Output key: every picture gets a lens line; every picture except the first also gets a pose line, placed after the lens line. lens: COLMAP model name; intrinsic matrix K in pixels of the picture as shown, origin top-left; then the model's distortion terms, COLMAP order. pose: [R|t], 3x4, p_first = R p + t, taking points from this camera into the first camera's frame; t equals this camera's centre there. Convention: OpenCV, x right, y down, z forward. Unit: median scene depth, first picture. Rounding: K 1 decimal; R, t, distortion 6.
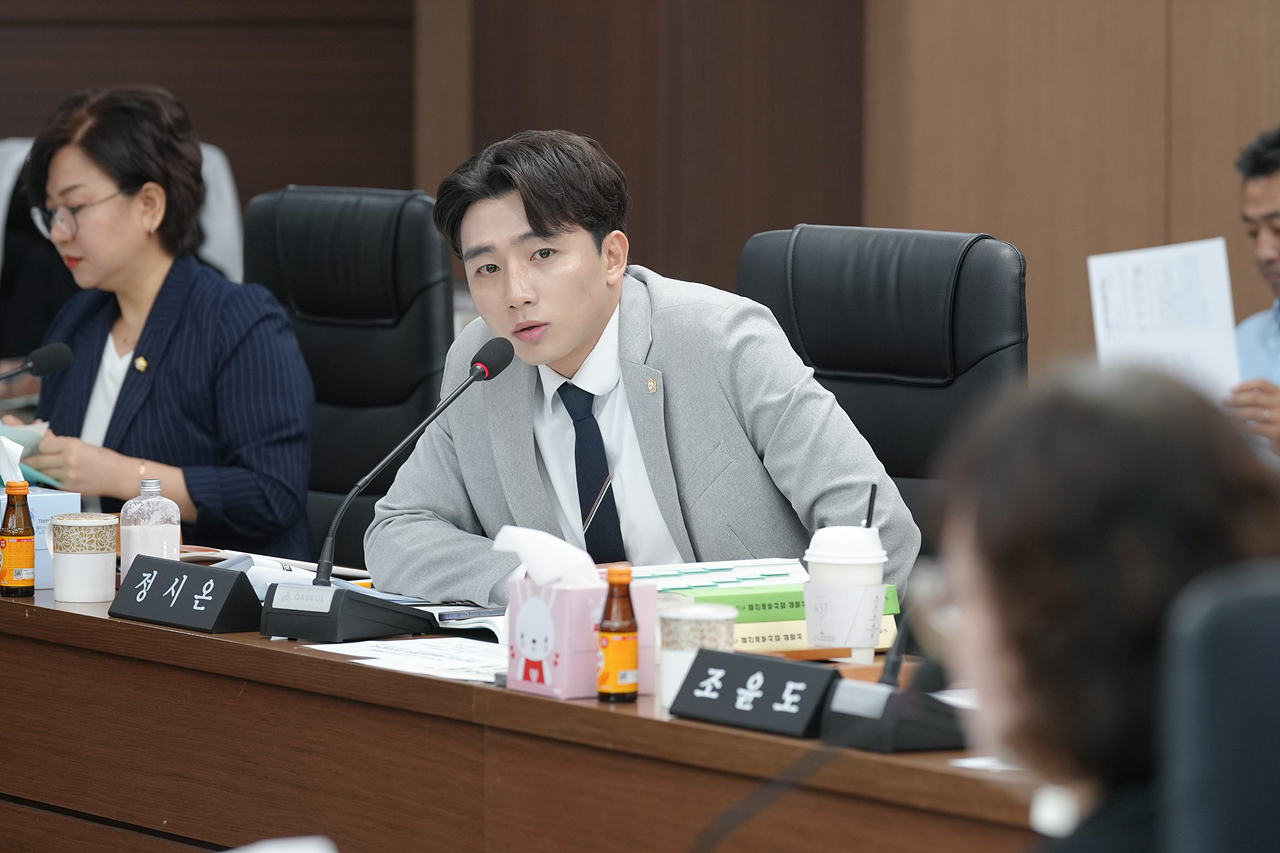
lens RADIAL K [[6552.8, 0, 640.0], [0, 6552.8, 426.5], [0, 0, 1]] dist [-0.283353, 4.640882]
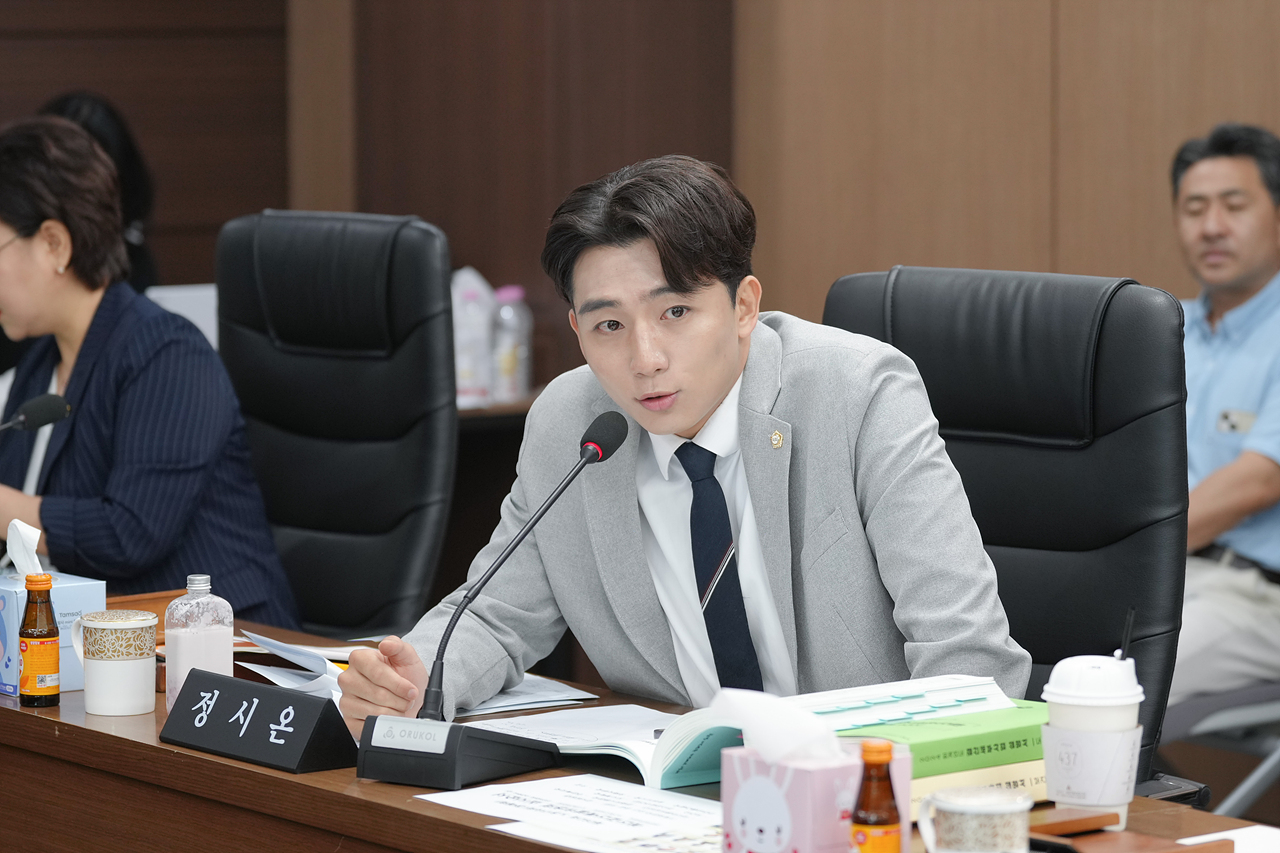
lens RADIAL K [[4667.3, 0, 640.0], [0, 4667.3, 426.5], [0, 0, 1]] dist [0.092249, -3.346309]
pose [[0.996858, -0.014964, 0.077780, -0.065226], [0.012932, 0.999564, 0.026559, -0.027828], [-0.078144, -0.025470, 0.996617, 0.382530]]
